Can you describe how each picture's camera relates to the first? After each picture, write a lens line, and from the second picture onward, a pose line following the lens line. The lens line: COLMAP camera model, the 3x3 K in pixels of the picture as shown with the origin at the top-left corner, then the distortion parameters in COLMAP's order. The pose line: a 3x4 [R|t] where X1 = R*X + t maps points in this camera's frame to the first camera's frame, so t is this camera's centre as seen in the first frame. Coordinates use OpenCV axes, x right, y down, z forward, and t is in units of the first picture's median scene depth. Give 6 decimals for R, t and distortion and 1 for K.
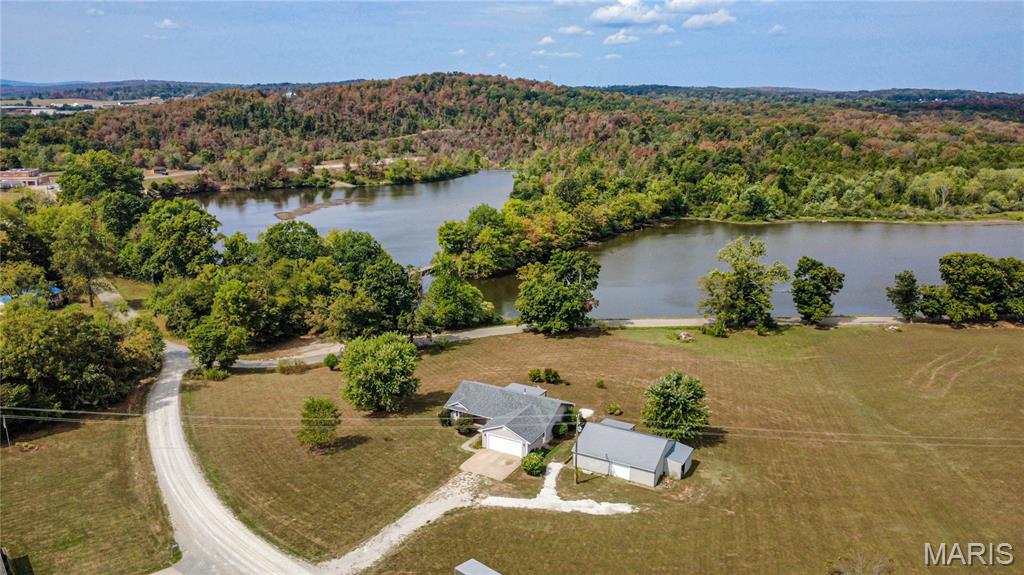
lens RADIAL K [[749.1, 0, 514.1], [0, 749.1, 286.9], [0, 0, 1]] dist [0.000261, -0.001208]
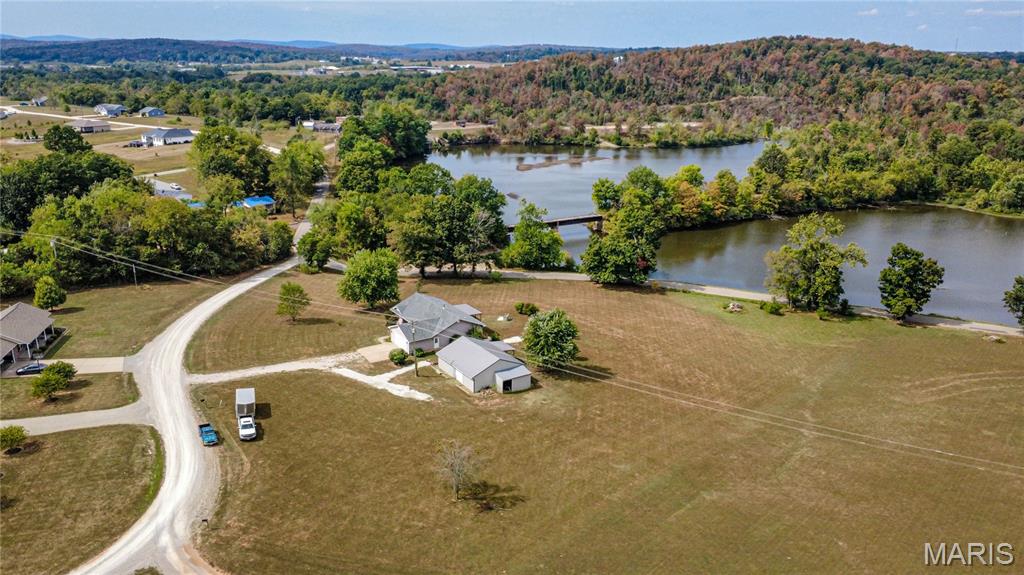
lens RADIAL K [[749.1, 0, 514.1], [0, 749.1, 286.9], [0, 0, 1]] dist [0.000261, -0.001208]
pose [[0.882194, 0.145062, -0.447986, 0.284600], [-0.125252, 0.989382, 0.073718, 0.001943], [0.453923, -0.008923, 0.890996, -0.011255]]
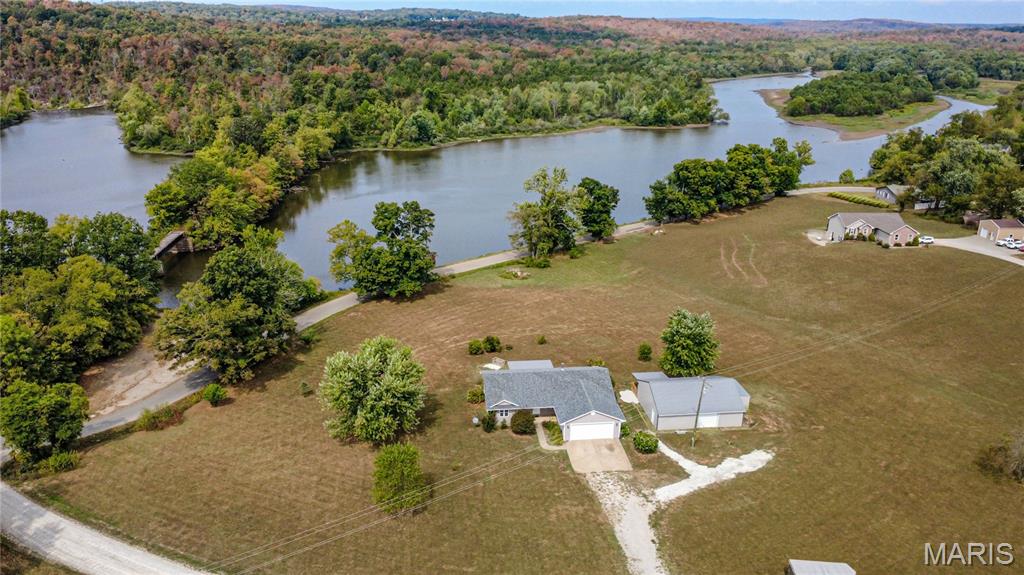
lens RADIAL K [[749.1, 0, 514.1], [0, 749.1, 286.9], [0, 0, 1]] dist [0.000261, -0.001208]
pose [[0.816286, -0.194090, 0.544065, -0.218613], [0.139014, 0.980186, 0.141103, -0.038664], [-0.560672, -0.039548, 0.827093, 0.130622]]
